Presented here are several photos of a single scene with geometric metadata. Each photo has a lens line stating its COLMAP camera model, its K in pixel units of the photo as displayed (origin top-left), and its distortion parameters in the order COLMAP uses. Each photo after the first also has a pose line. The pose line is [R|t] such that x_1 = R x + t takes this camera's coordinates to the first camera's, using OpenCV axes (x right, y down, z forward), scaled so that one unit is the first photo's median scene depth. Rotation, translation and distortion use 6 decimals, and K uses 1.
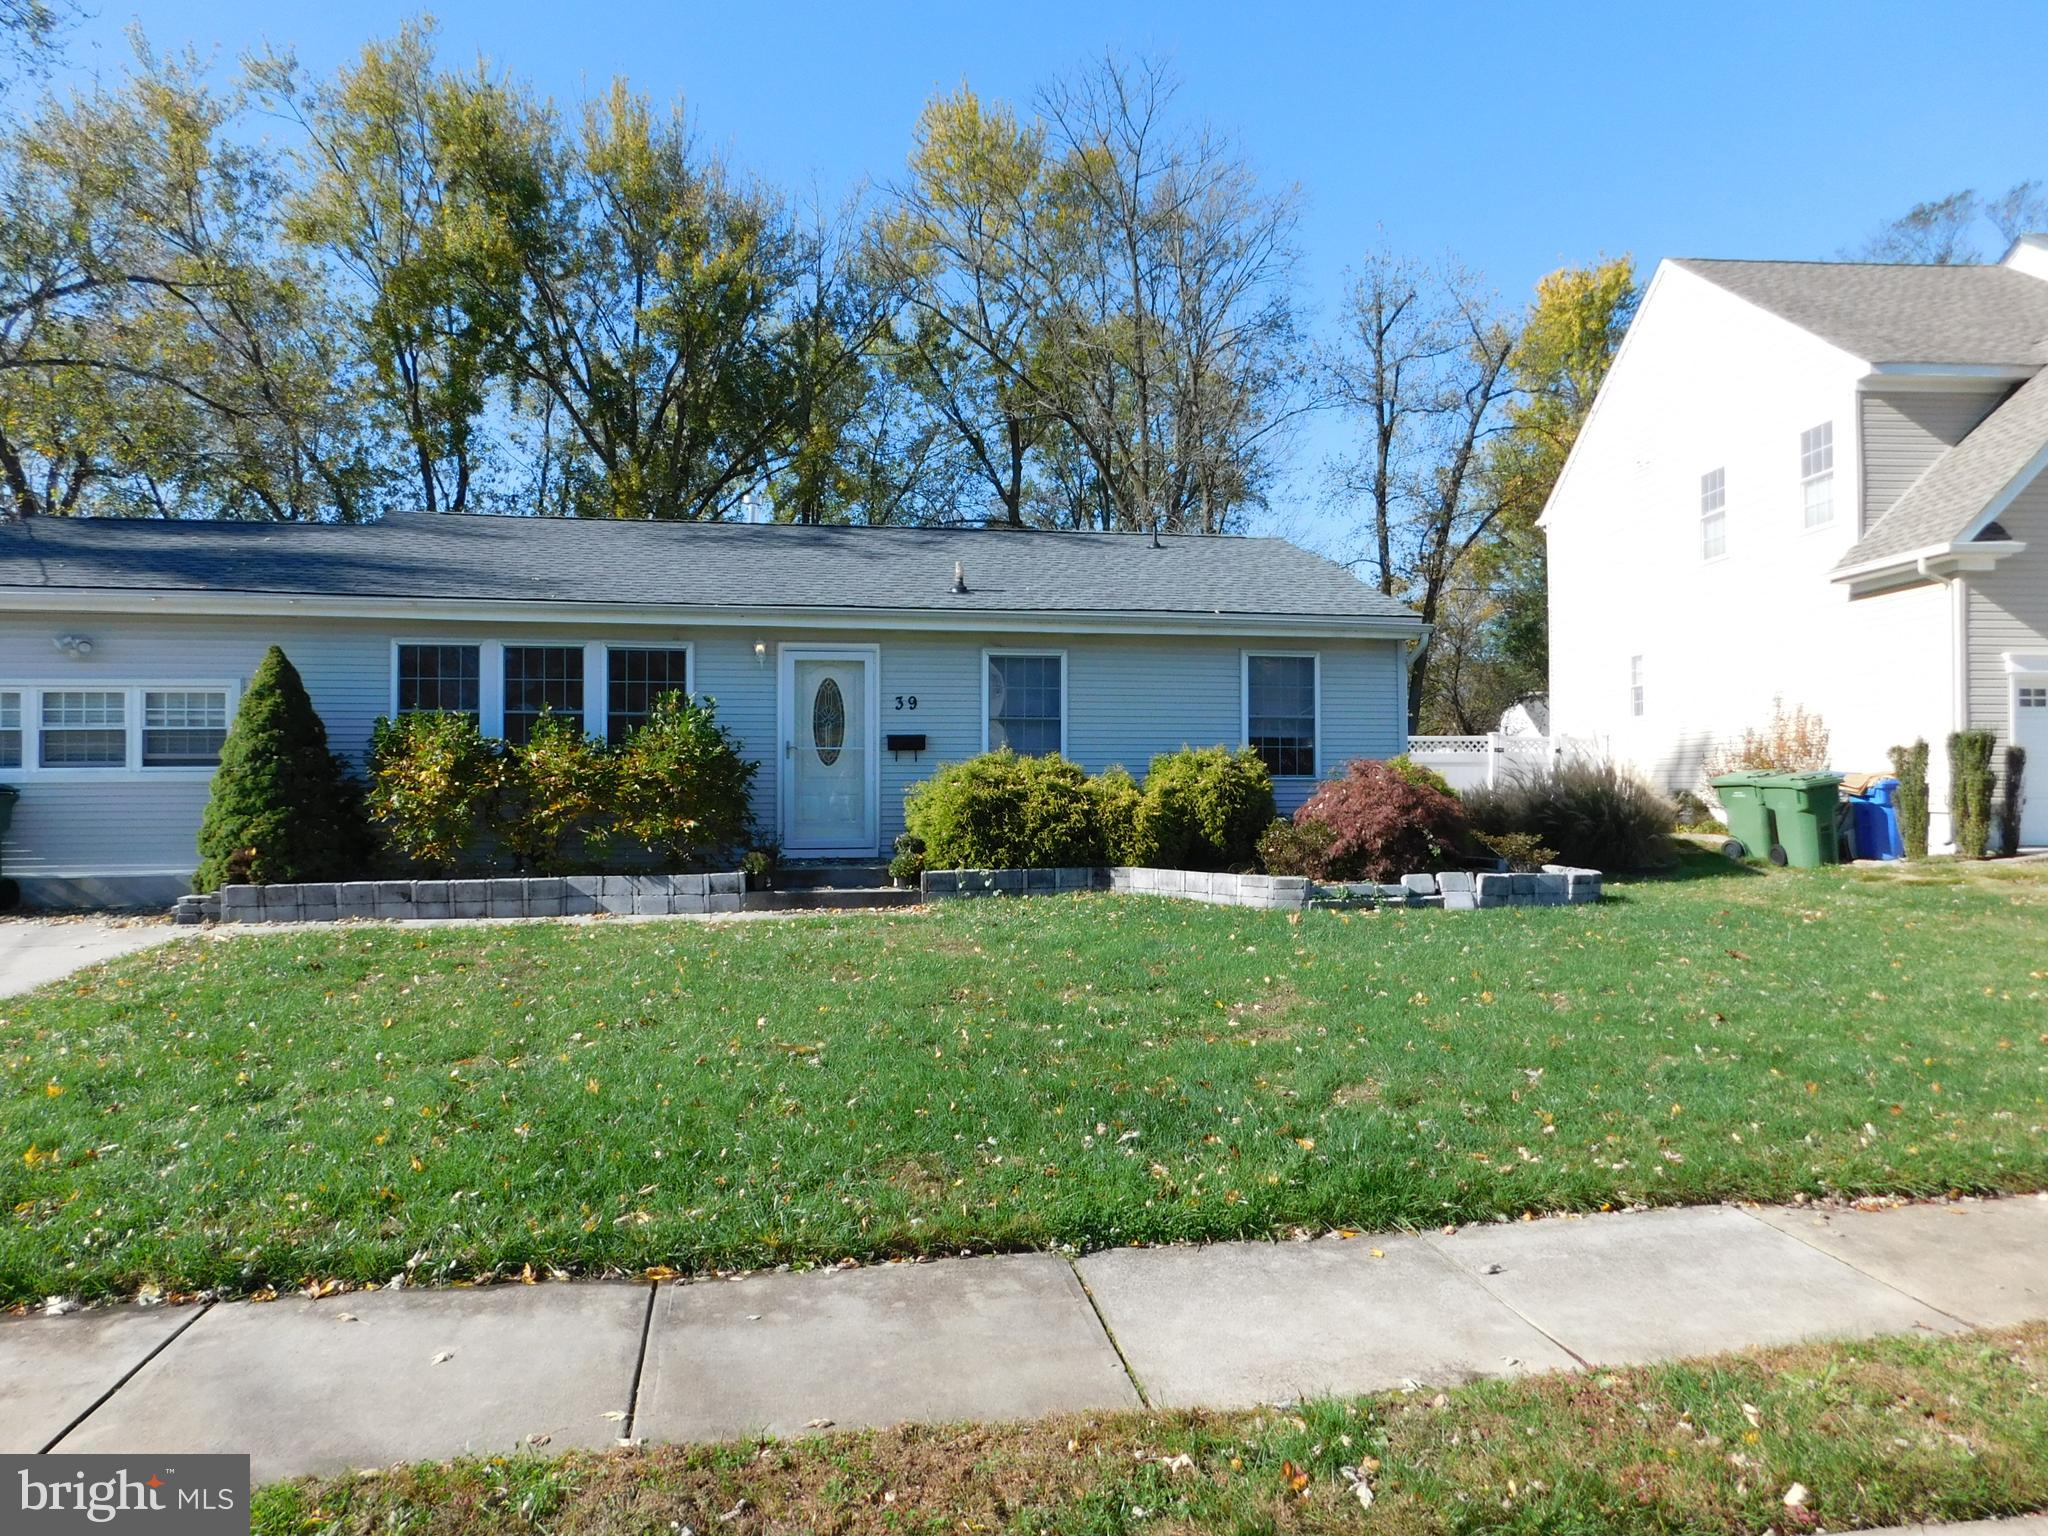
lens RADIAL K [[1369.7, 0, 1031.3], [0, 1369.7, 772.4], [0, 0, 1]] dist [-0.064464, 0.044157]
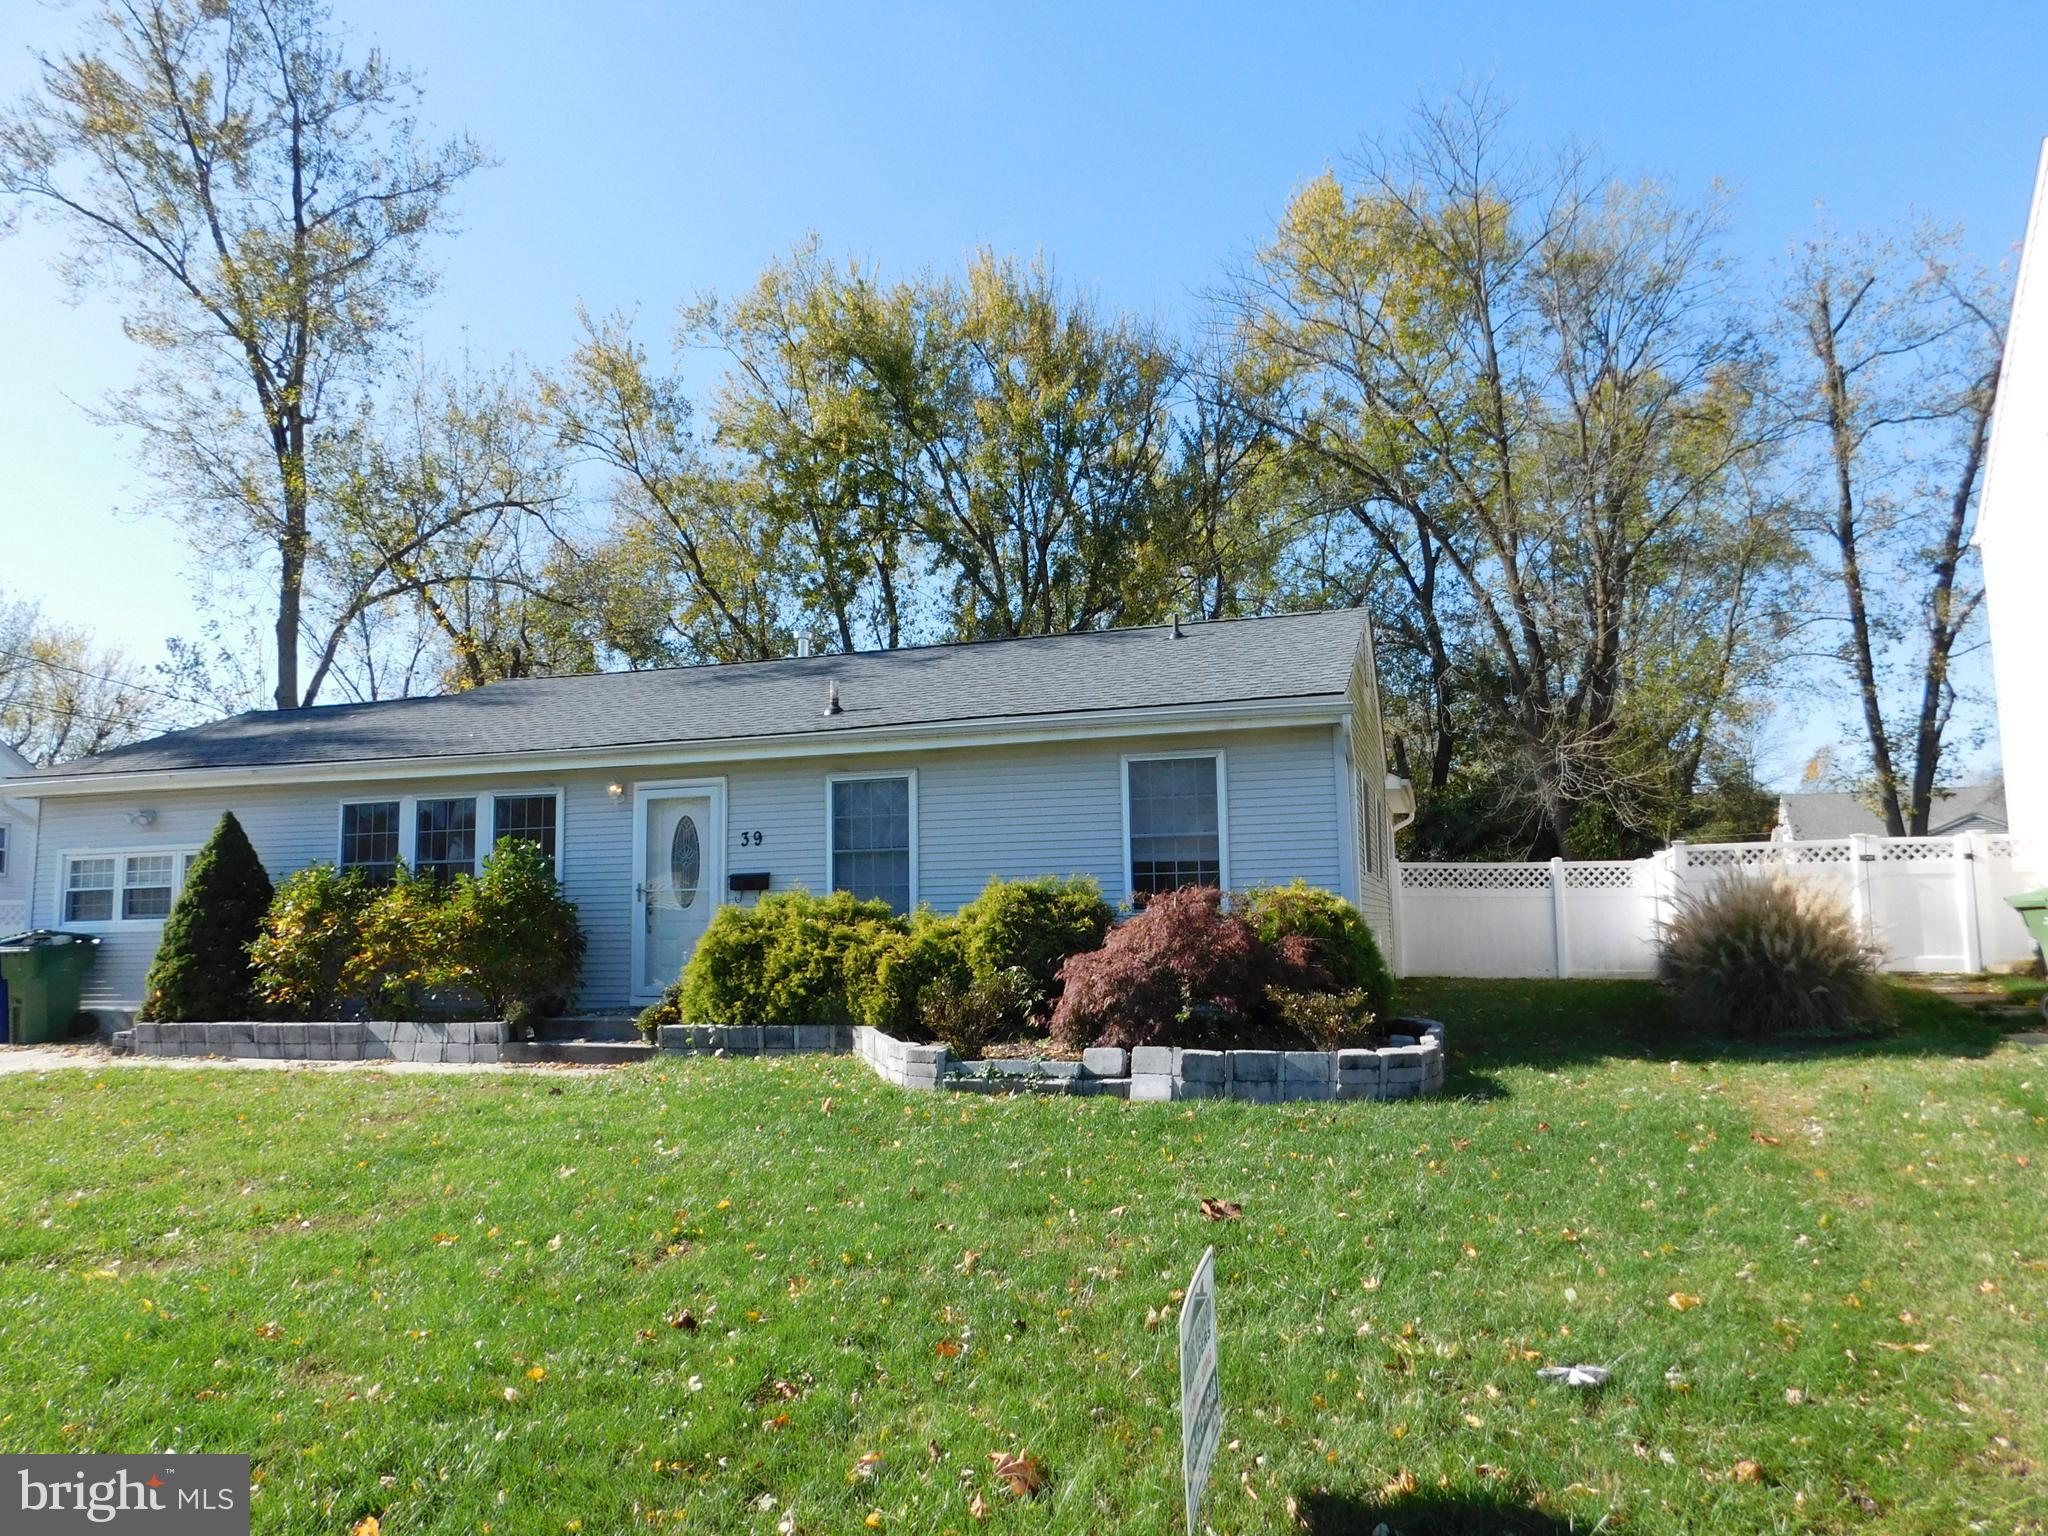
lens RADIAL K [[1369.7, 0, 1040.7], [0, 1369.7, 784.1], [0, 0, 1]] dist [-0.064464, 0.044157]
pose [[0.883136, -0.059190, -0.465369, 0.522084], [0.020161, 0.995881, -0.088404, -0.002042], [0.468684, 0.068691, 0.880691, 0.282082]]
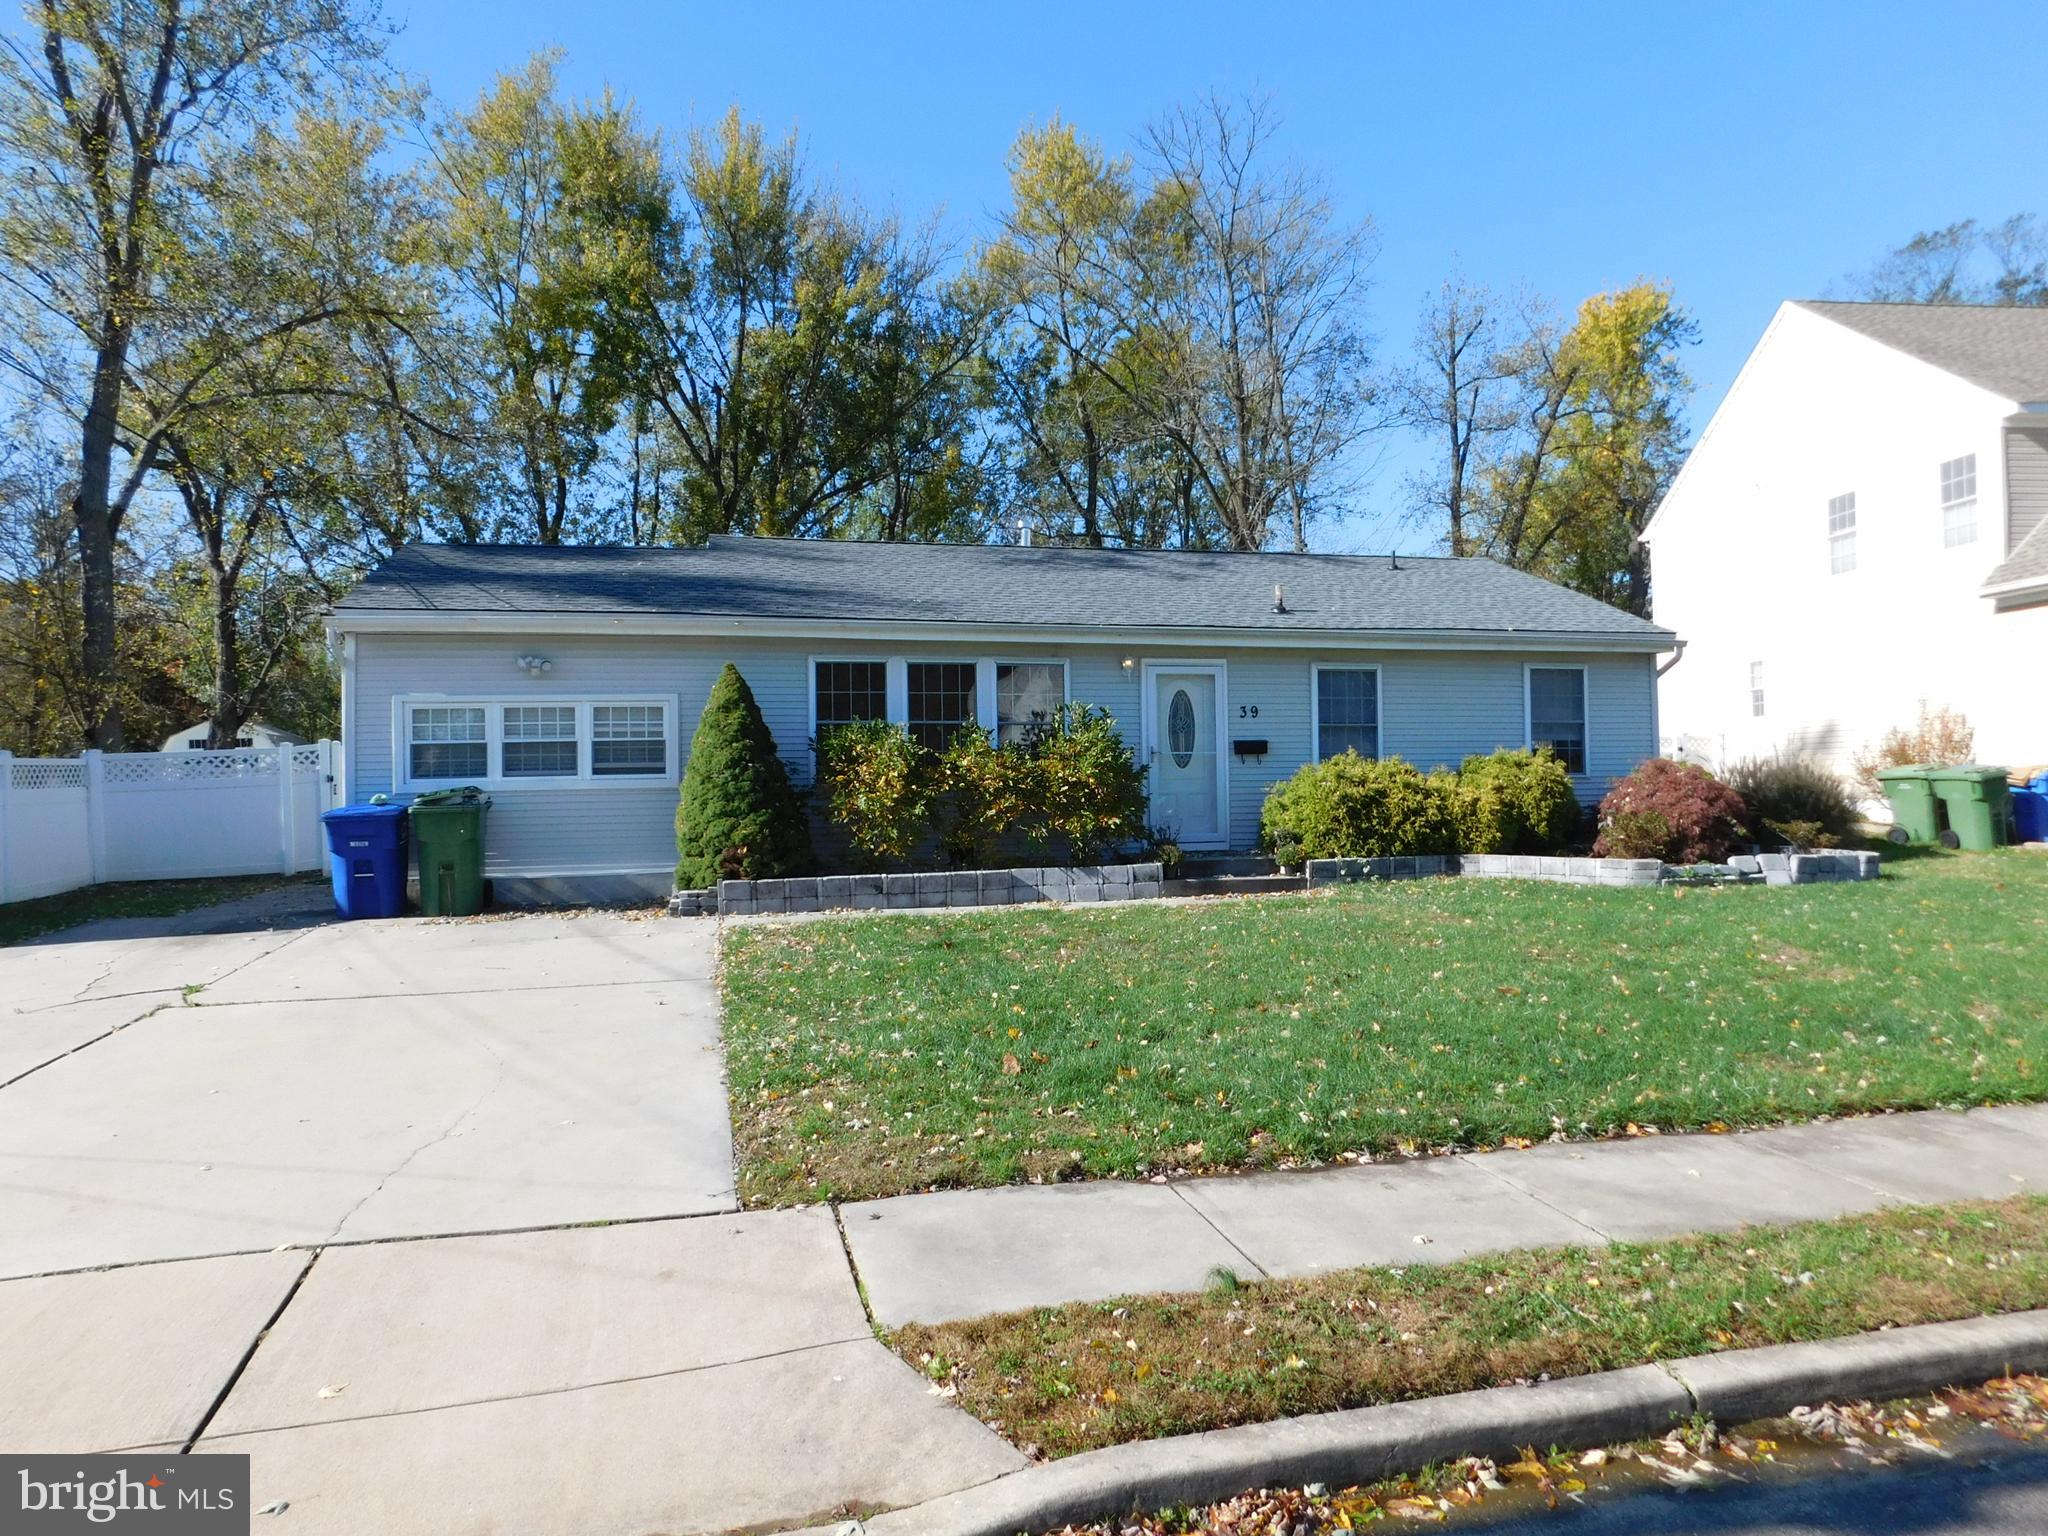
lens RADIAL K [[1369.7, 0, 1020.1], [0, 1369.7, 777.0], [0, 0, 1]] dist [-0.064464, 0.044157]
pose [[0.999156, -0.010027, 0.039841, -0.330753], [0.009979, 0.999949, 0.001417, -0.000774], [-0.039853, -0.001018, 0.999205, -0.115272]]
